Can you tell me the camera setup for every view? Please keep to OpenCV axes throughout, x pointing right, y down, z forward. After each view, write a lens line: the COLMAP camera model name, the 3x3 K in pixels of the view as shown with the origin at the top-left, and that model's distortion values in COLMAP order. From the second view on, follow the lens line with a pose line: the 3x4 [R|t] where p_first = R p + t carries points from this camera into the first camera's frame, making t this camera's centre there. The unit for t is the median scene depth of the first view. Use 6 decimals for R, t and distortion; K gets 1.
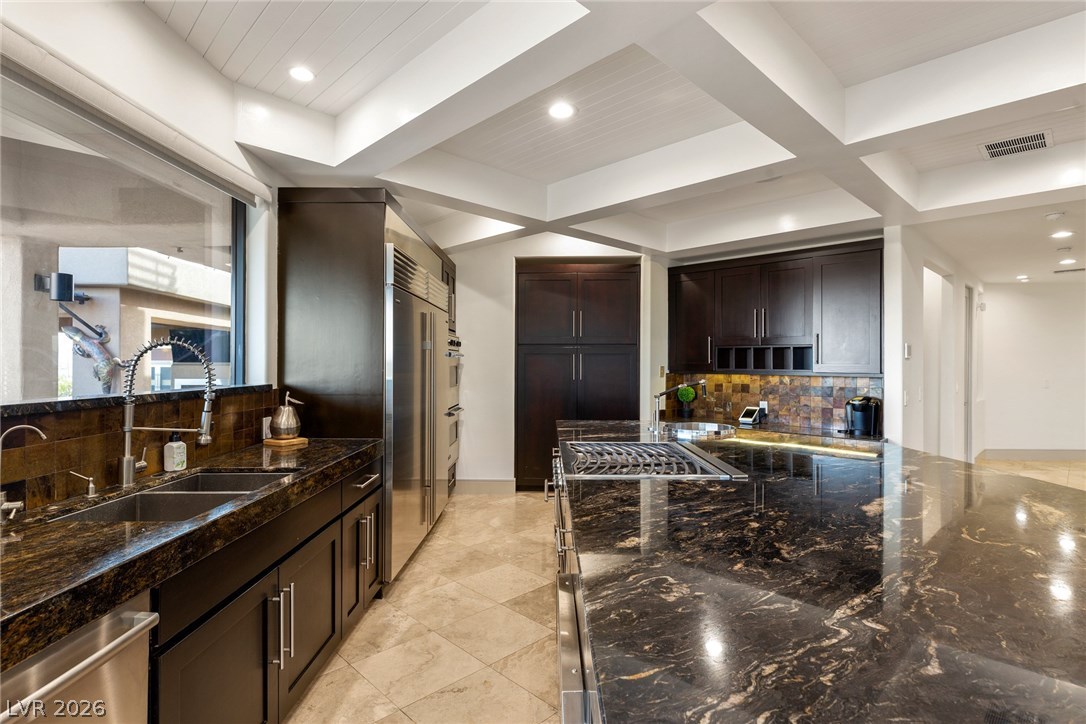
lens RADIAL K [[527.9, 0, 543.0], [0, 527.9, 362.0], [0, 0, 1]] dist [-0.005031, -0.000051]
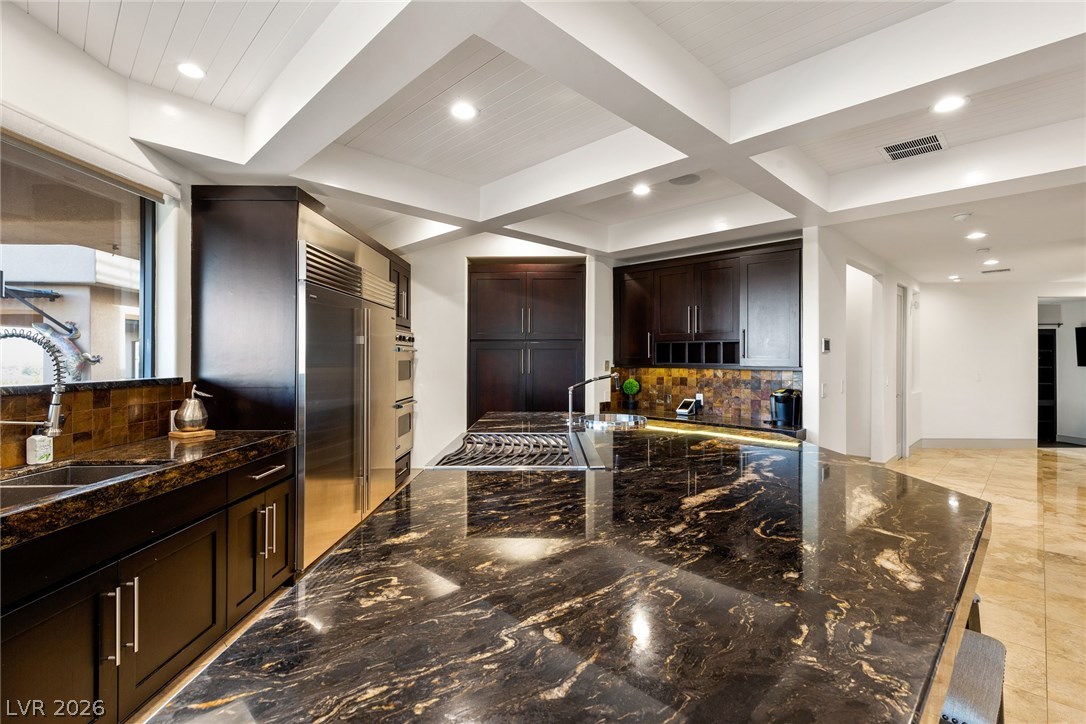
lens RADIAL K [[488.3, 0, 545.4], [0, 488.3, 357.7], [0, 0, 1]] dist [0.002861, 0.000137]
pose [[0.999920, -0.000718, 0.012631, 0.118980], [0.000722, 1.000000, -0.000310, 0.003128], [-0.012631, 0.000319, 0.999920, 0.028673]]
